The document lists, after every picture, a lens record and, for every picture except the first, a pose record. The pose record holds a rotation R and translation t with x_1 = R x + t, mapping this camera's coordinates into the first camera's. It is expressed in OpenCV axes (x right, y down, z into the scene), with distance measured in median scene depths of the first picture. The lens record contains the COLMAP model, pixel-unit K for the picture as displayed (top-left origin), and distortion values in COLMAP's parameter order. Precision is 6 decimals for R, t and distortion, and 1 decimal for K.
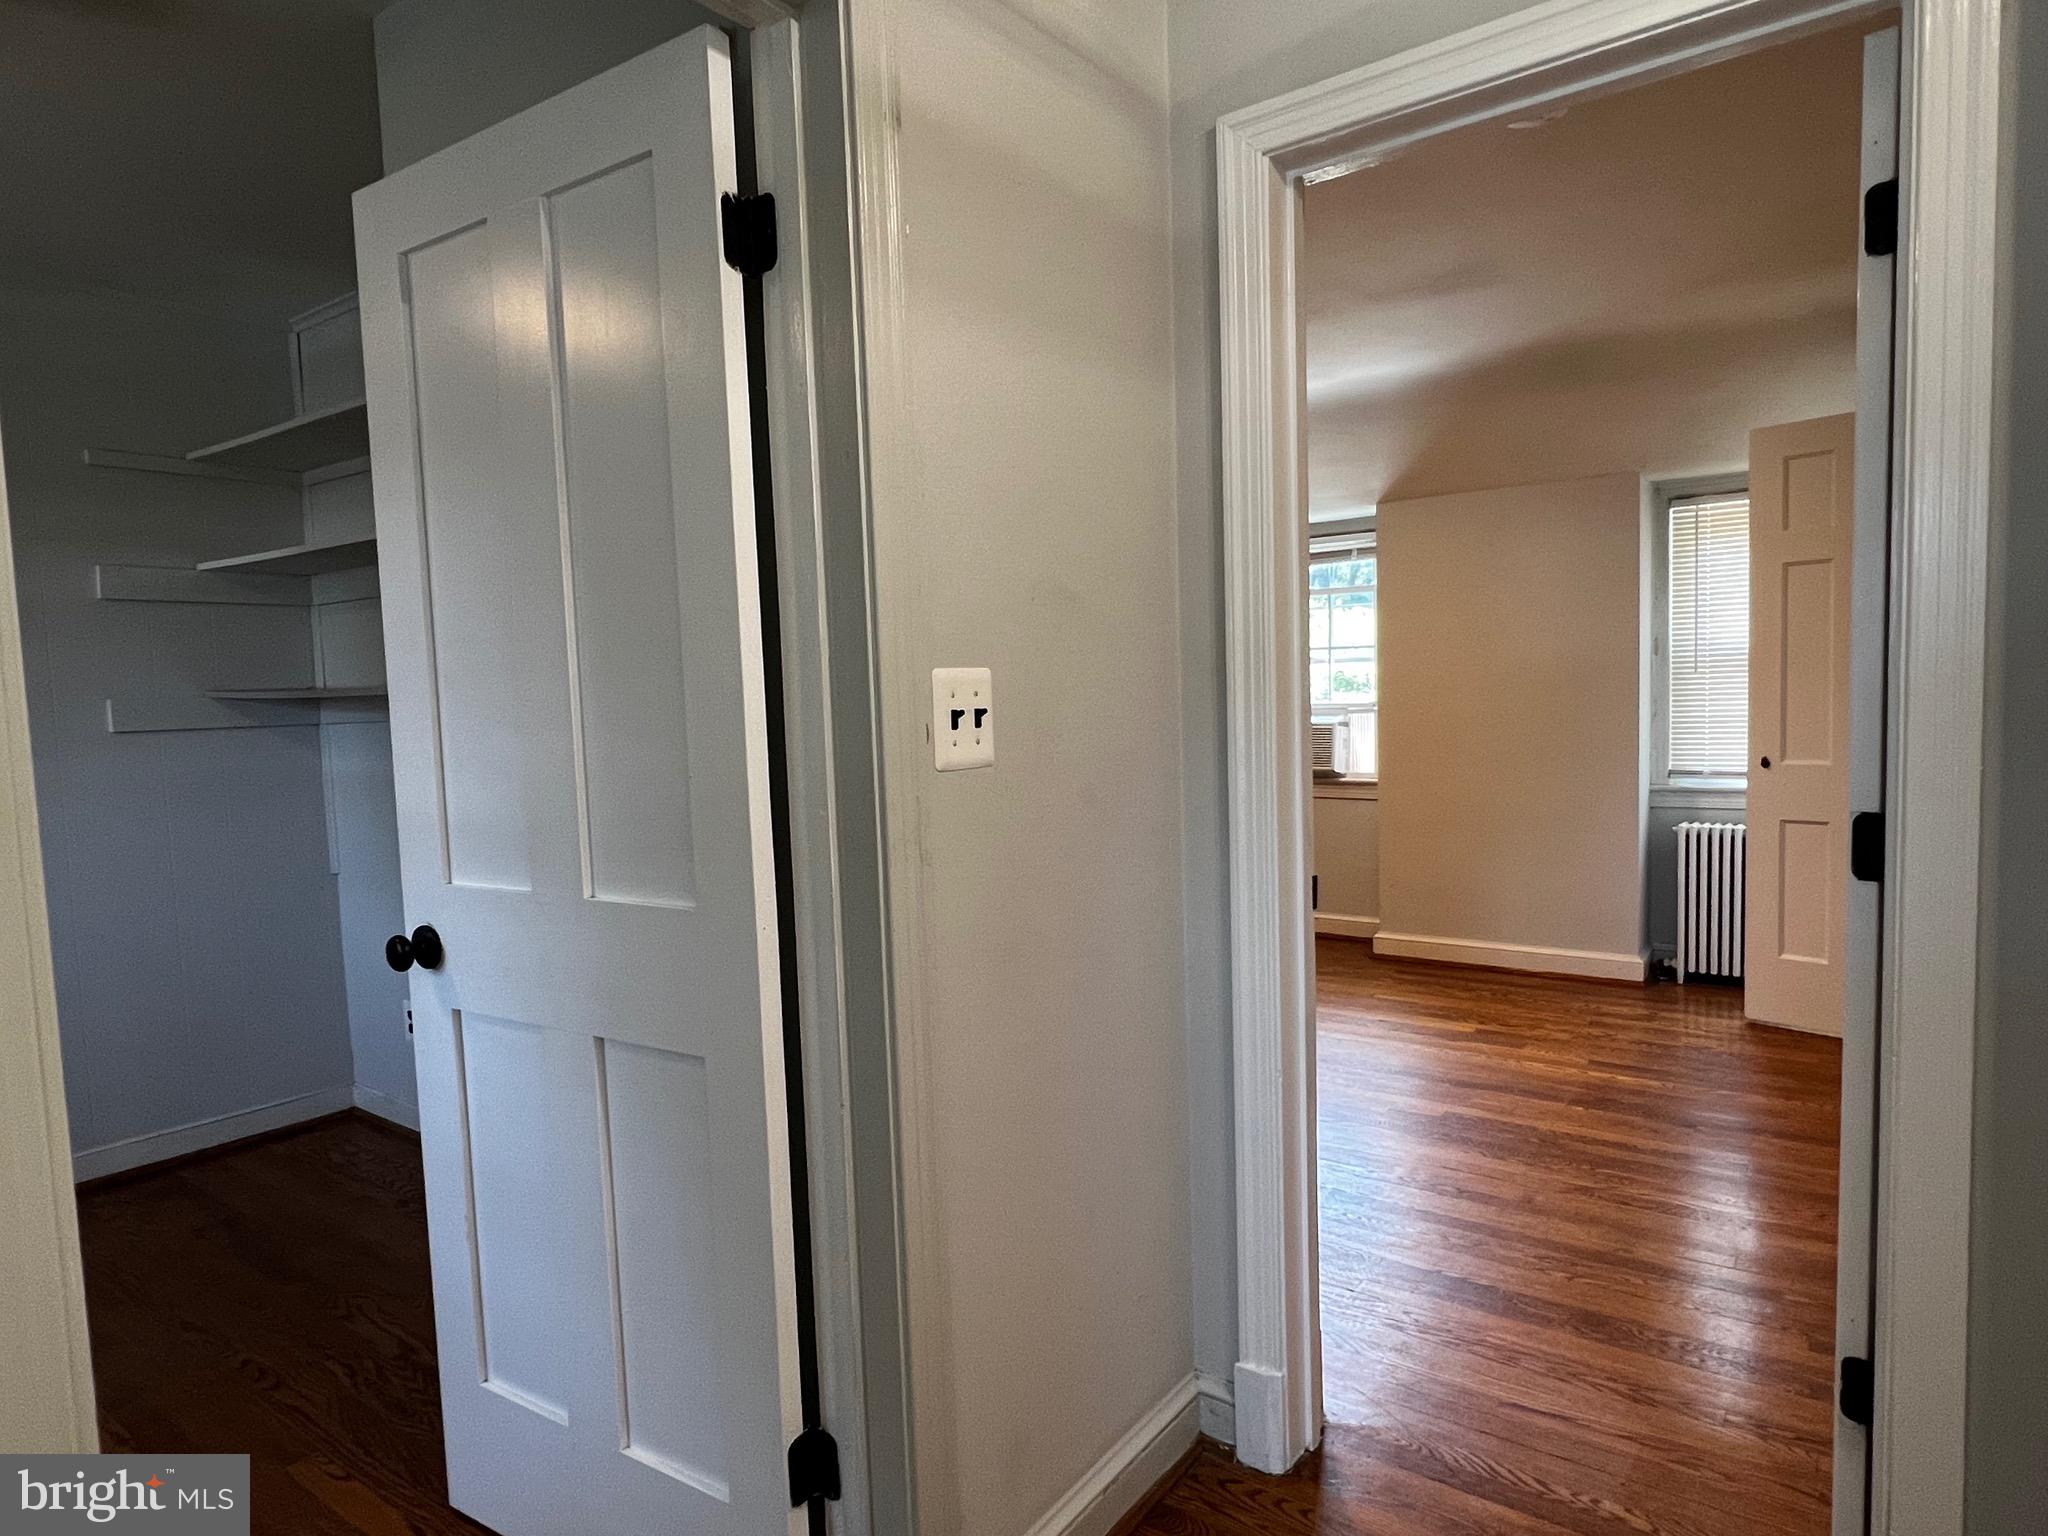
lens RADIAL K [[1212.2, 0, 1015.5], [0, 1212.2, 763.5], [0, 0, 1]] dist [-0.001226, -0.000342]
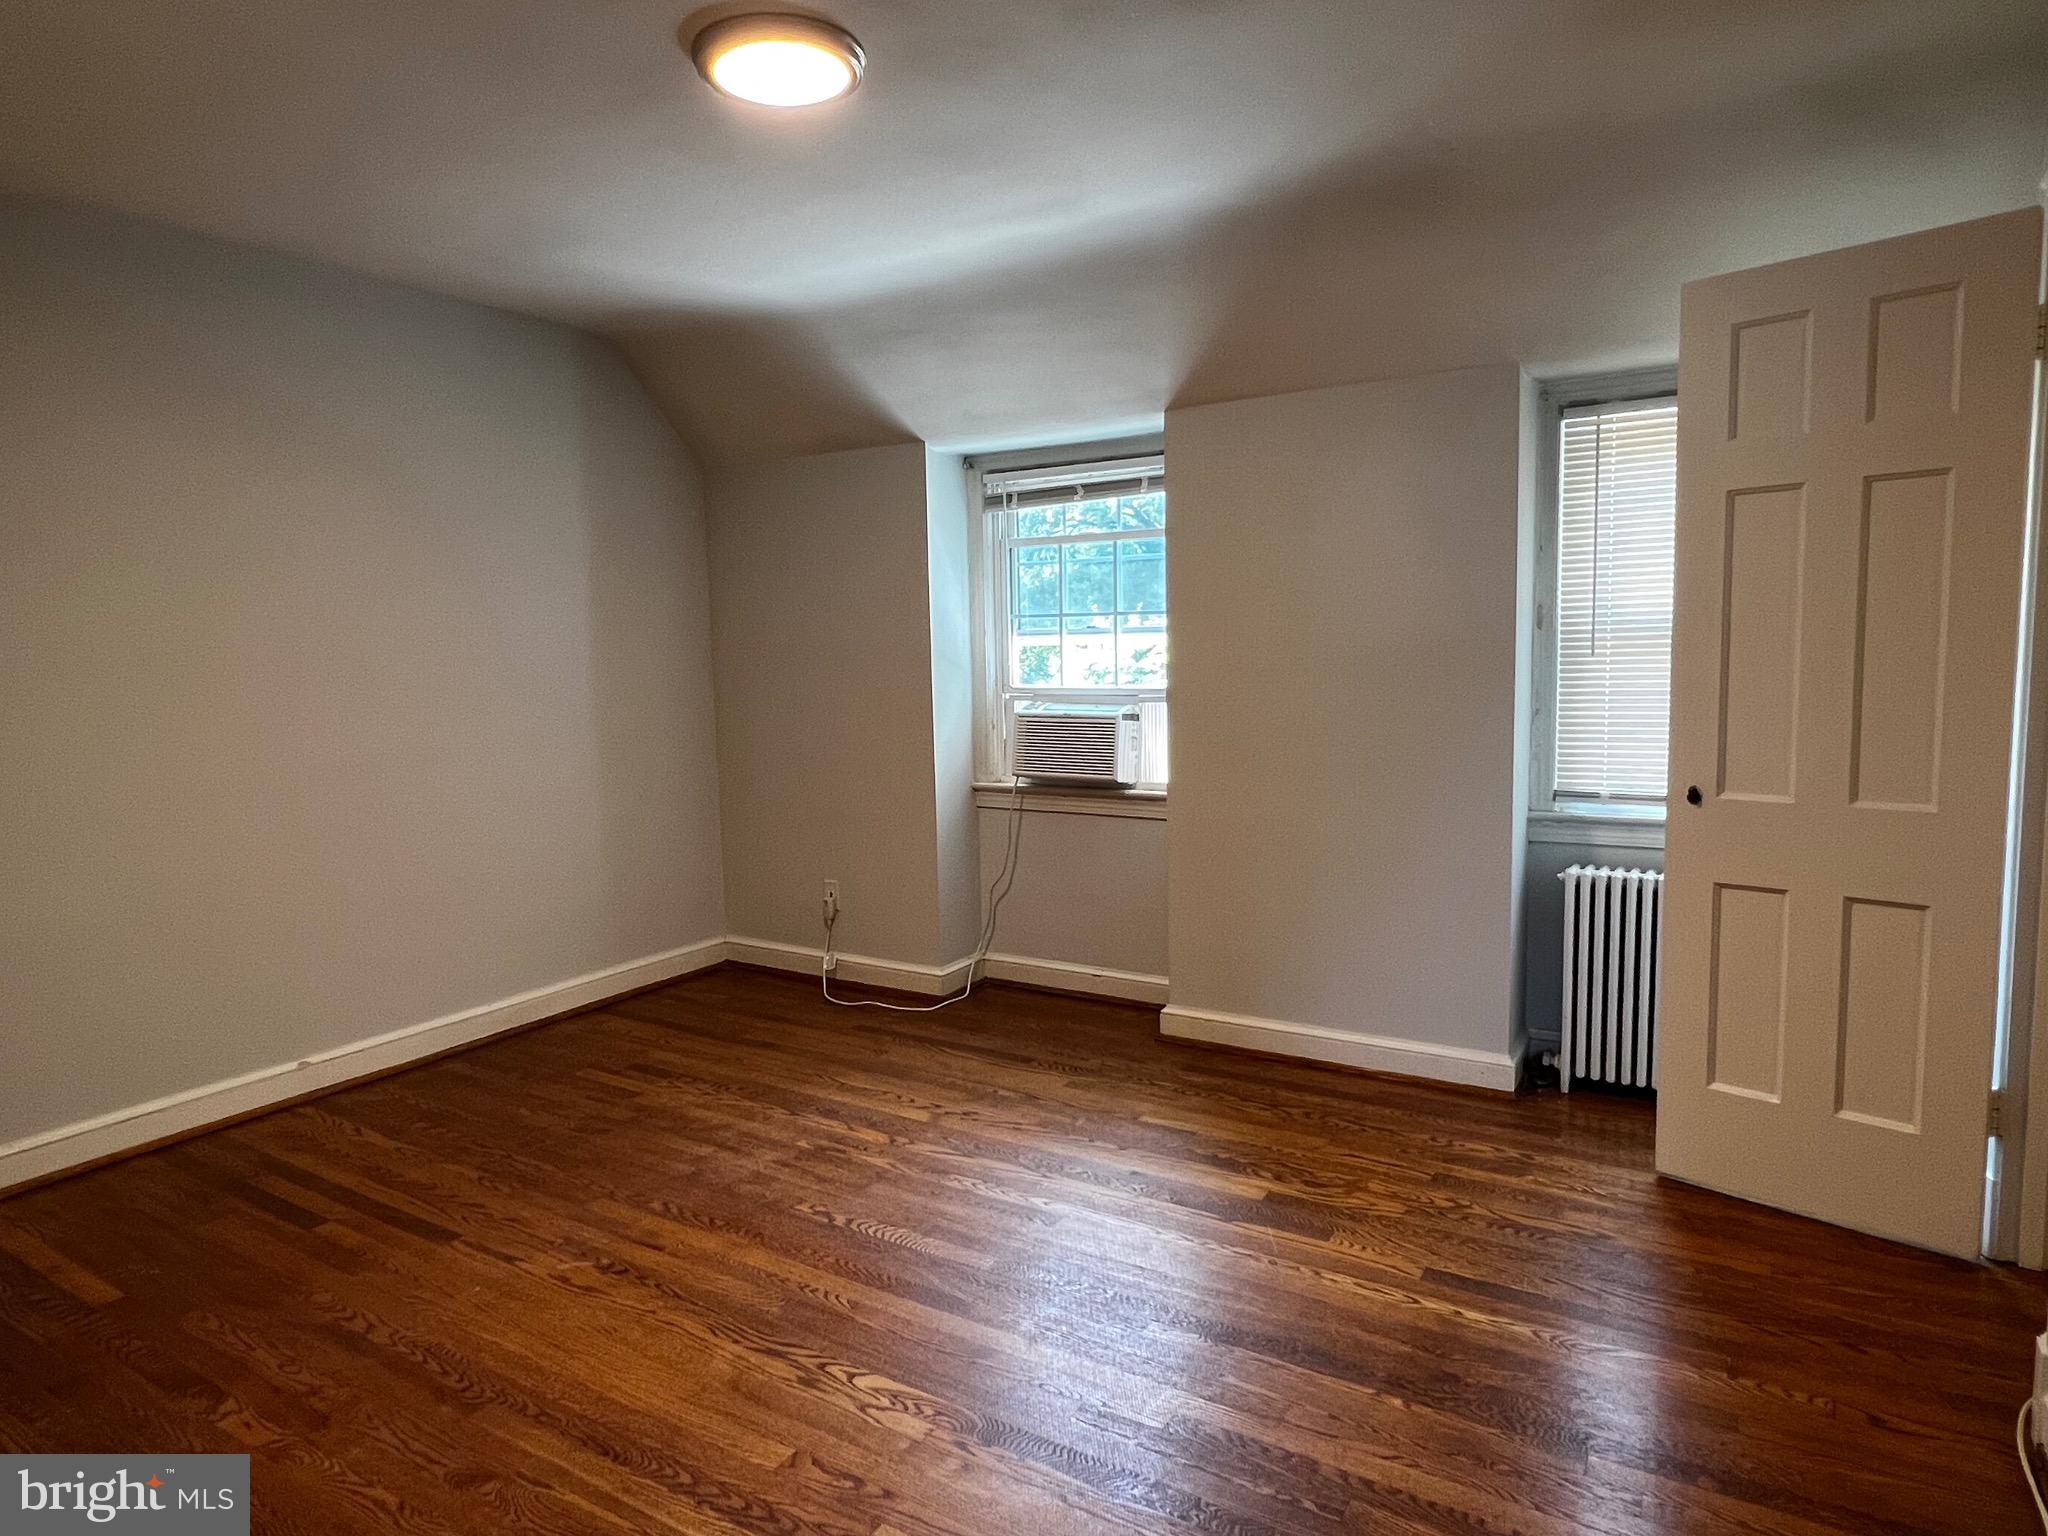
lens RADIAL K [[1212.2, 0, 1016.5], [0, 1212.2, 762.8], [0, 0, 1]] dist [-0.001226, -0.000342]
pose [[0.997178, -0.000107, 0.075074, 0.180108], [-0.002322, 0.999476, 0.032271, -0.035006], [-0.075038, -0.032354, 0.996656, 0.331590]]
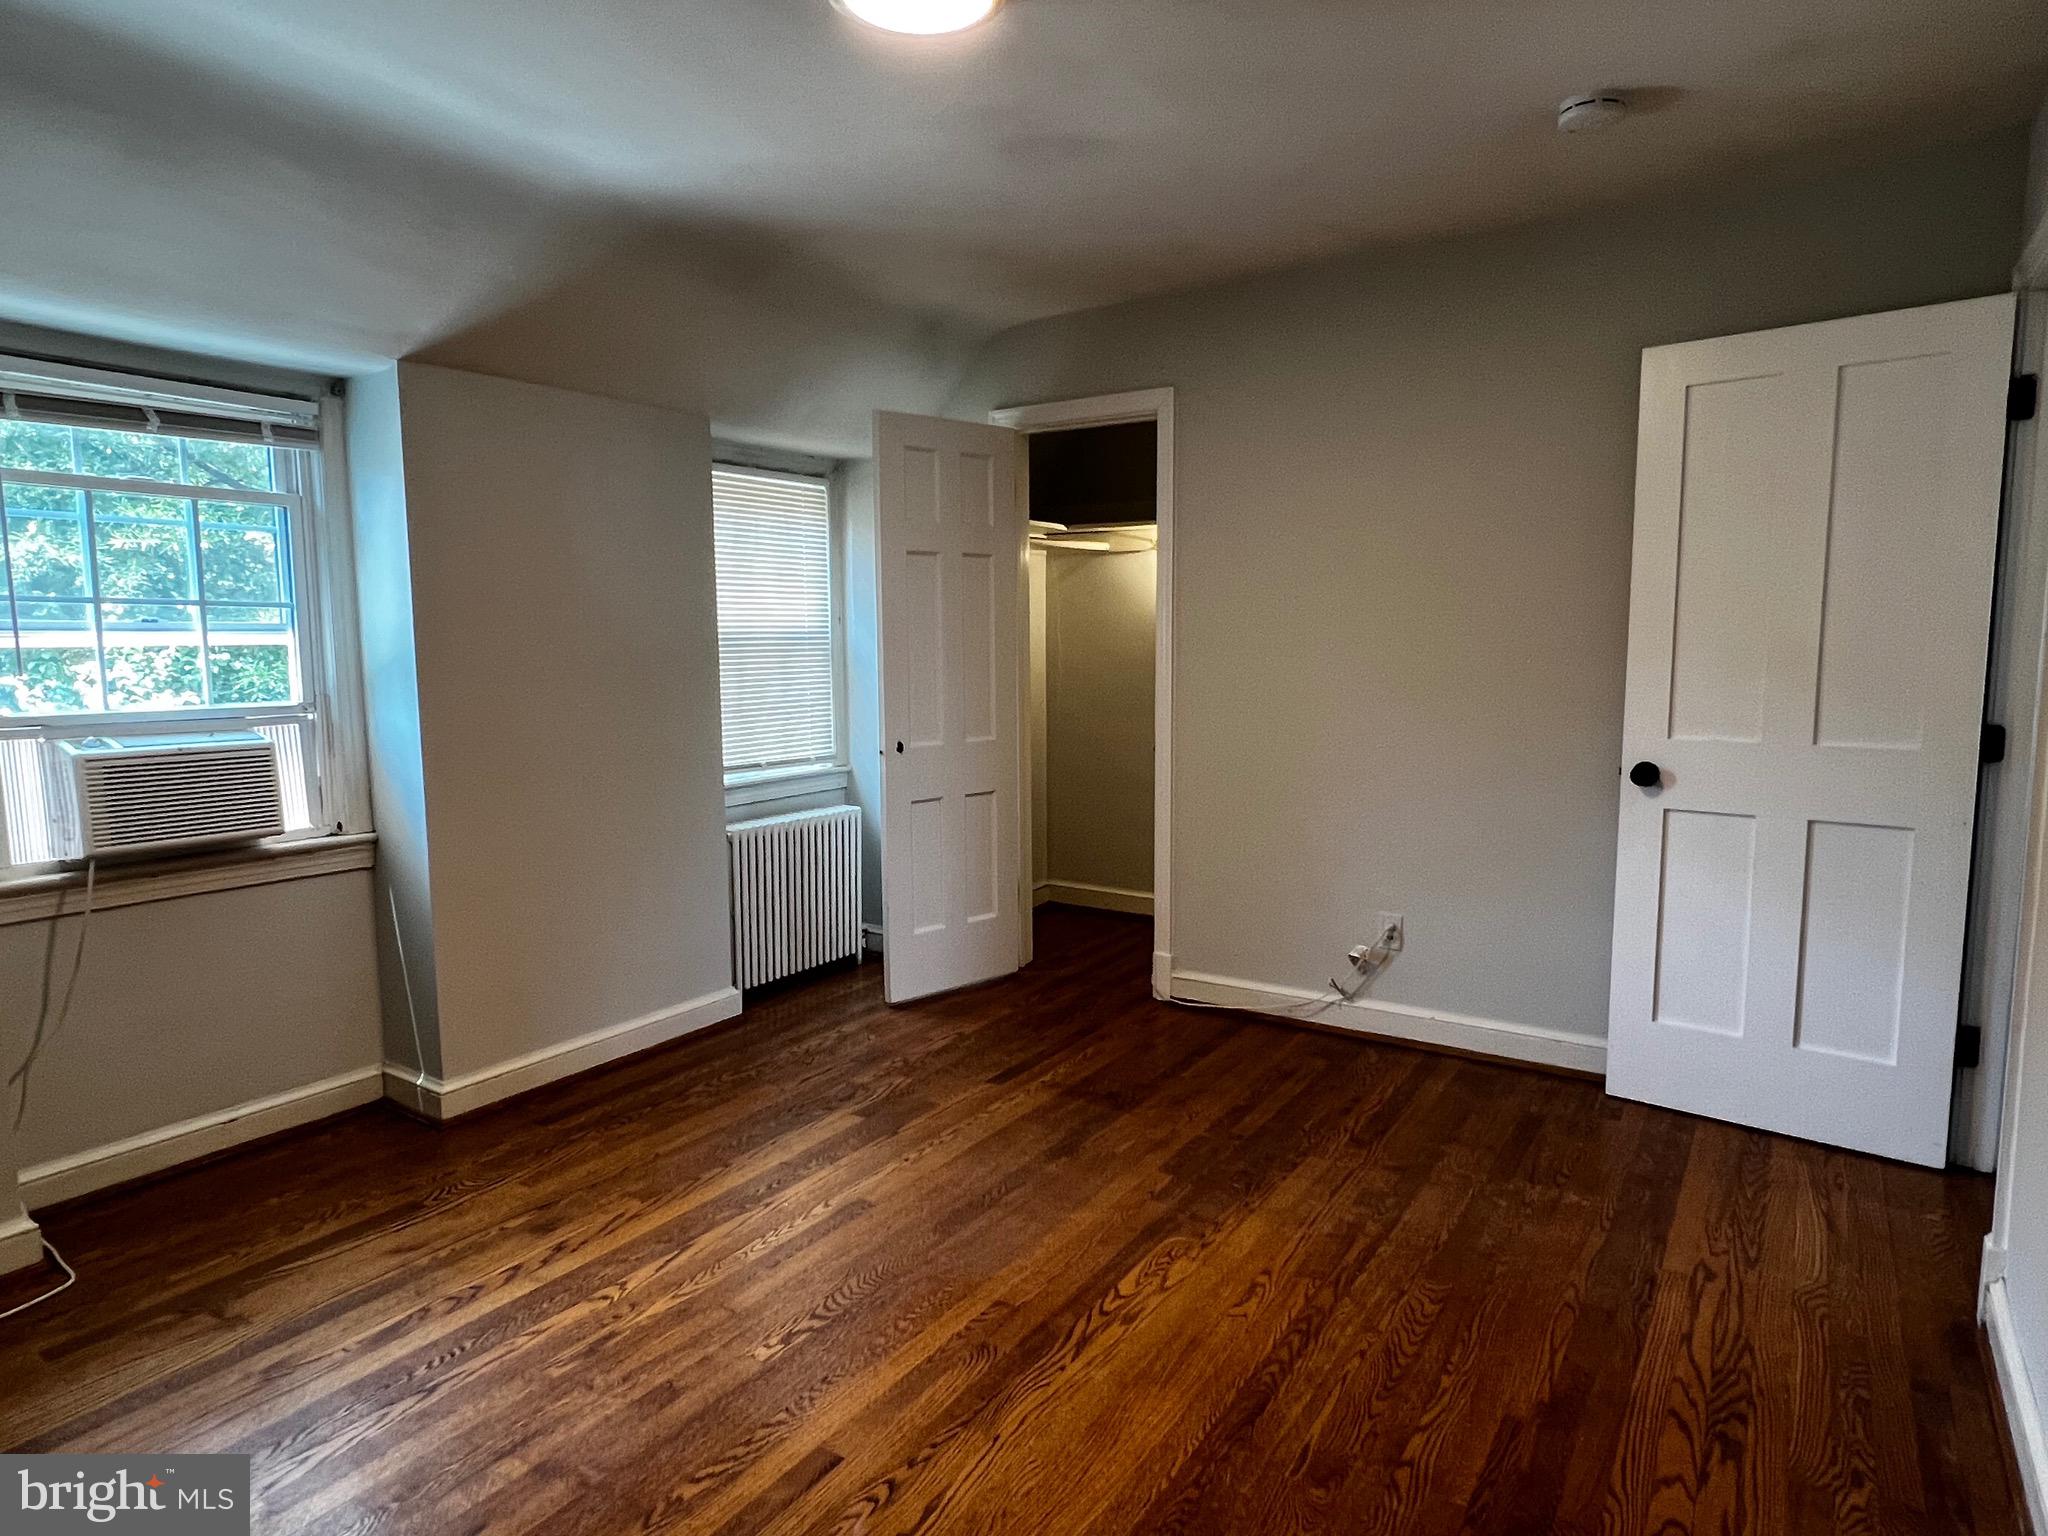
lens RADIAL K [[1212.2, 0, 1007.1], [0, 1212.2, 761.8], [0, 0, 1]] dist [-0.001226, -0.000342]
pose [[-0.050922, -0.069590, 0.996275, -0.352452], [0.073816, 0.994579, 0.073244, -0.050253], [-0.995971, 0.077271, -0.045509, 0.858560]]
